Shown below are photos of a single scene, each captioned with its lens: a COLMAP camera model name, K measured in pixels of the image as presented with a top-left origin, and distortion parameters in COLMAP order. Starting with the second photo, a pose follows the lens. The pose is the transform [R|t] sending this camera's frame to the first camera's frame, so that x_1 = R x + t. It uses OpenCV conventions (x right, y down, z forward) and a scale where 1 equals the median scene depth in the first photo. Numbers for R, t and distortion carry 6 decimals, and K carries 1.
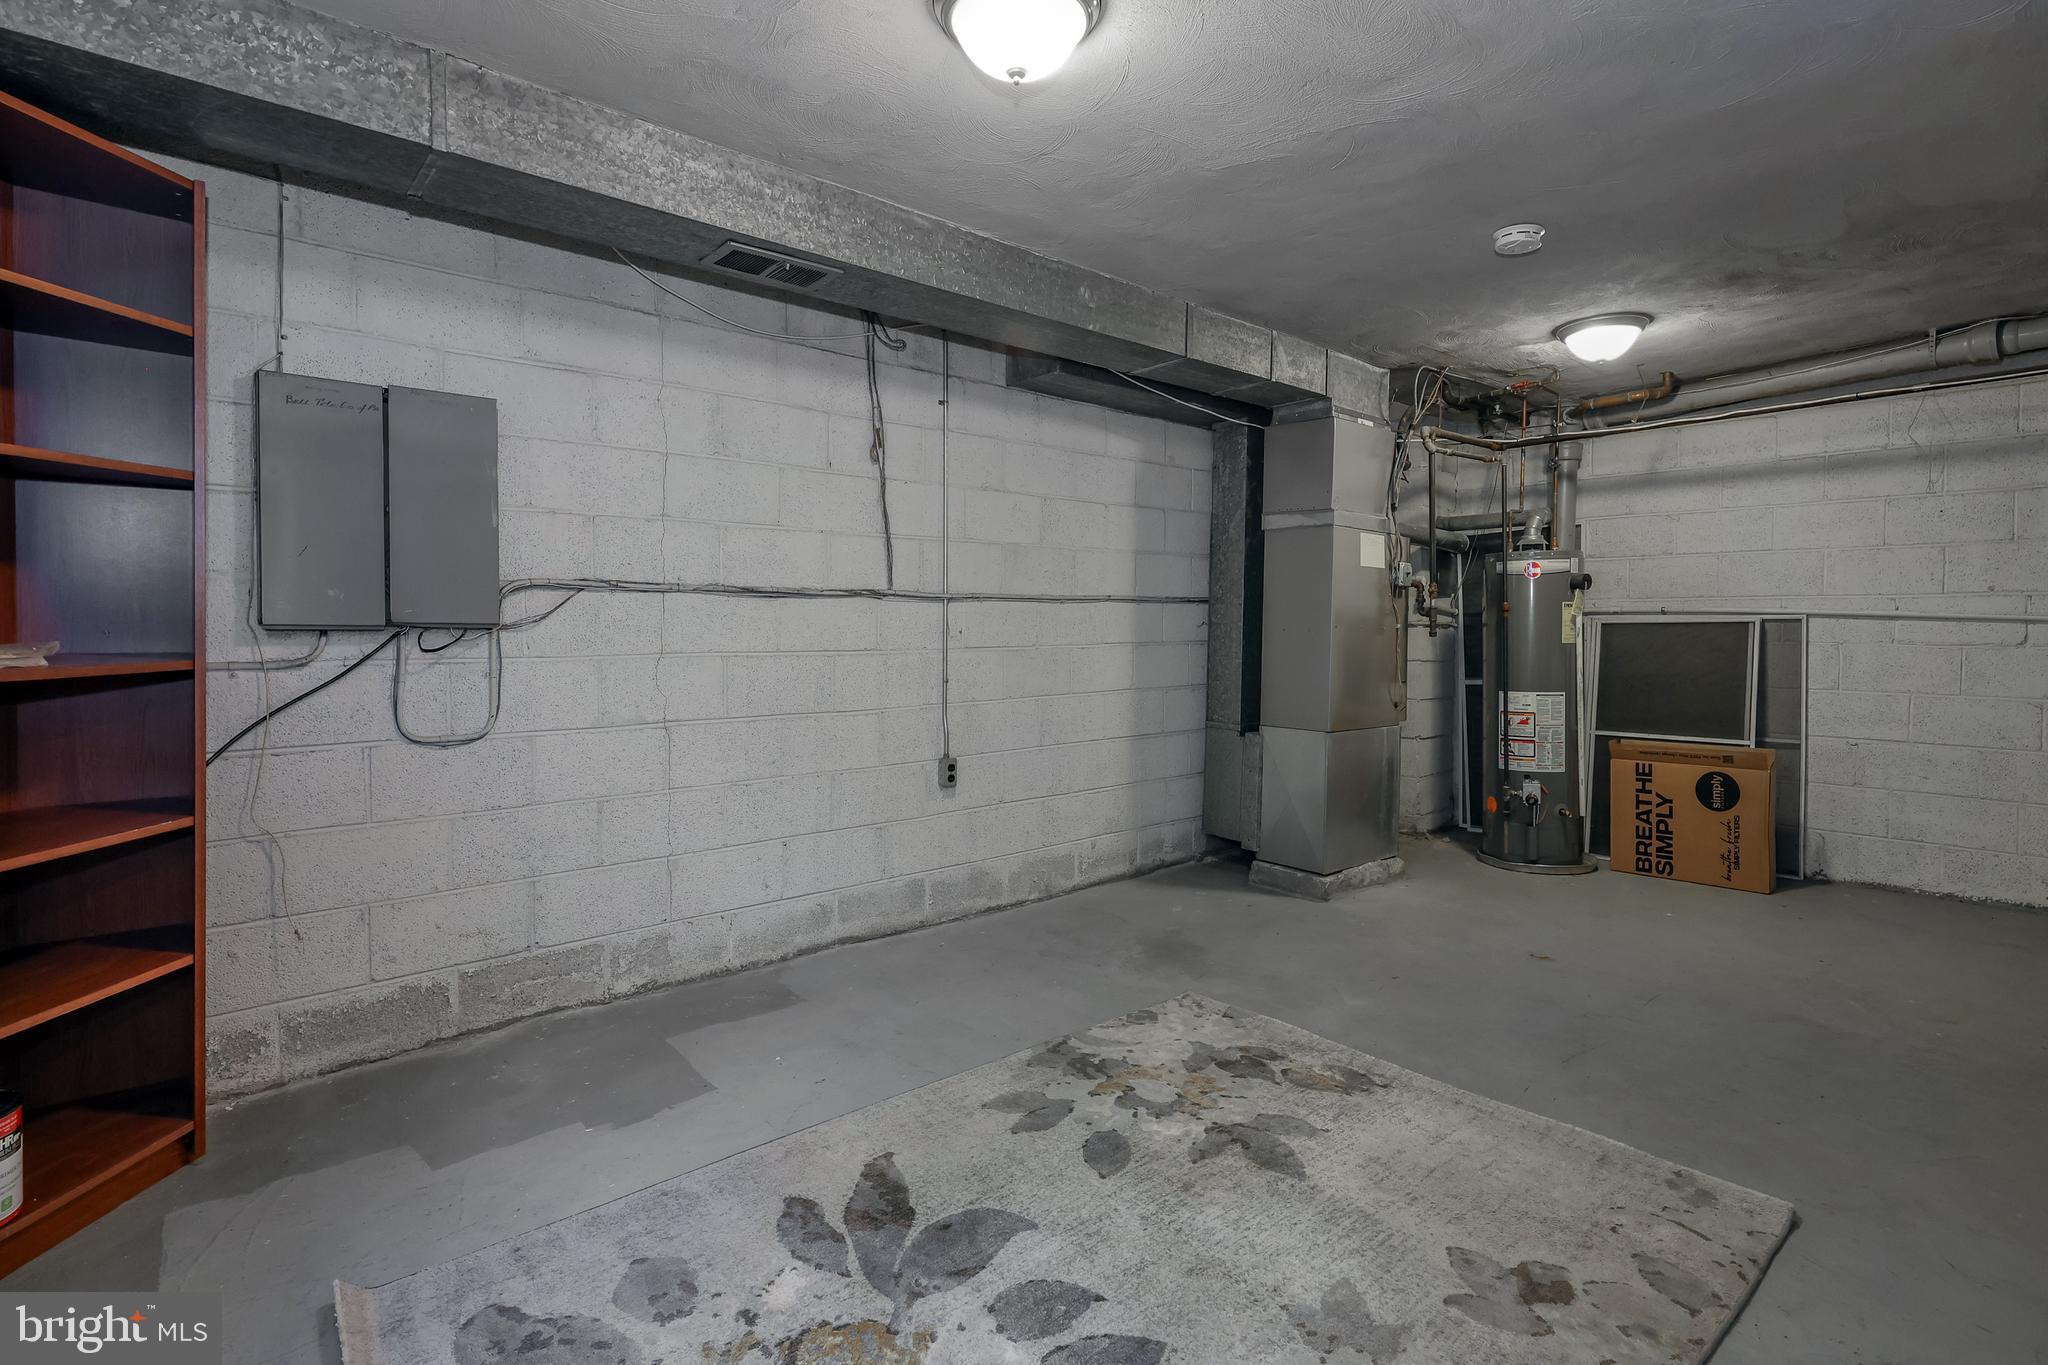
lens RADIAL K [[949.3, 0, 985.9], [0, 949.3, 629.5], [0, 0, 1]] dist [-0.002860, -0.000412]
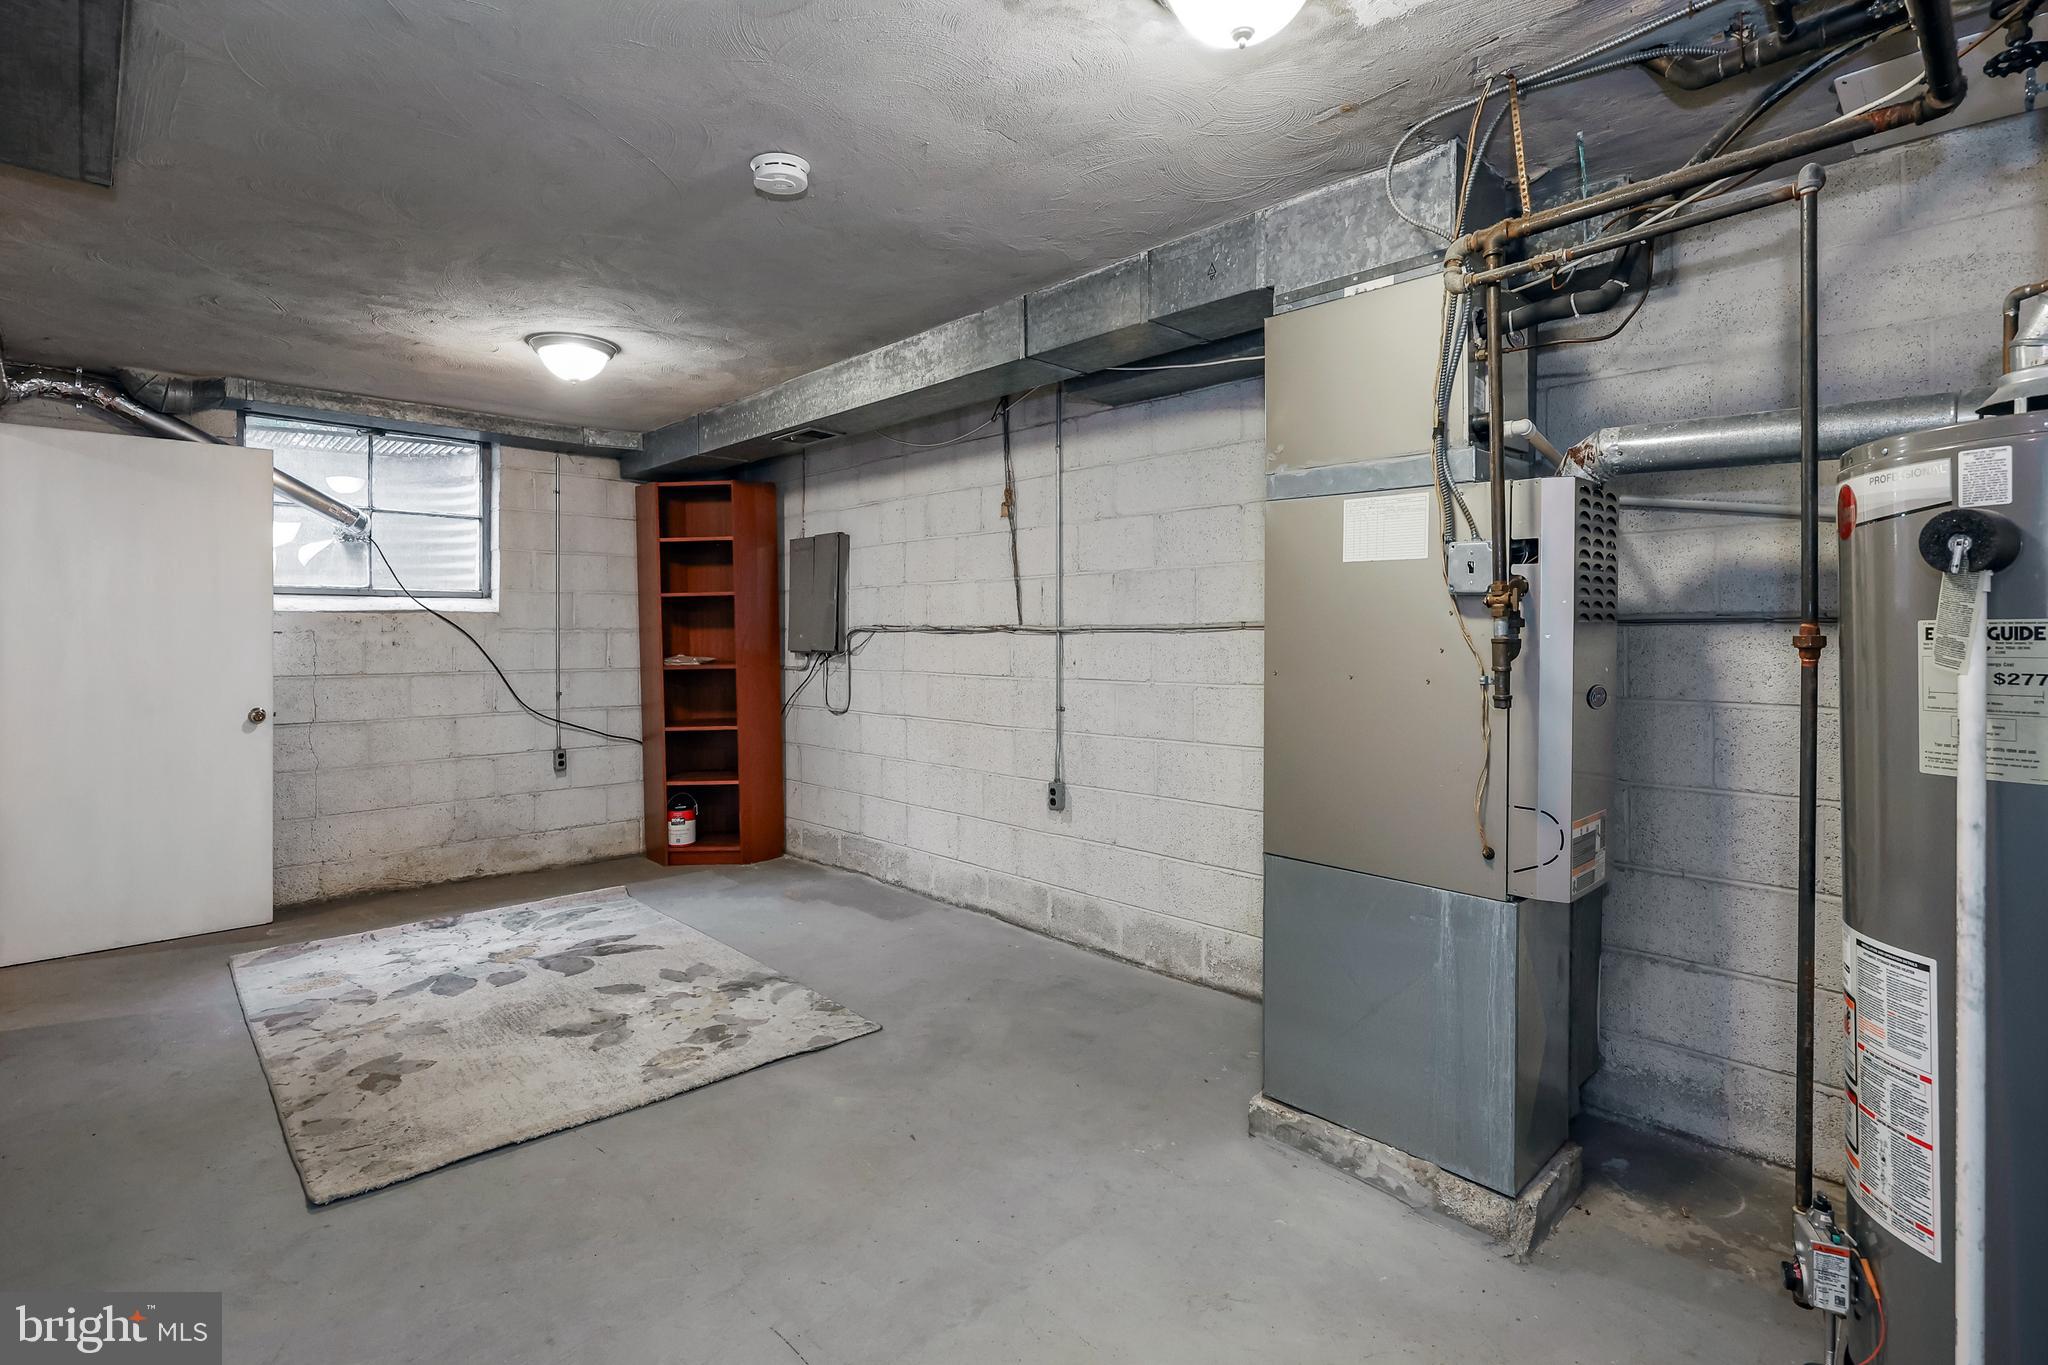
lens RADIAL K [[958.4, 0, 989.8], [0, 958.4, 606.9], [0, 0, 1]] dist [0.002496, -0.000191]
pose [[0.070763, -0.027143, -0.997124, 1.146560], [0.000155, 0.999630, -0.027200, -0.034422], [0.997493, 0.001770, 0.070741, 0.952974]]
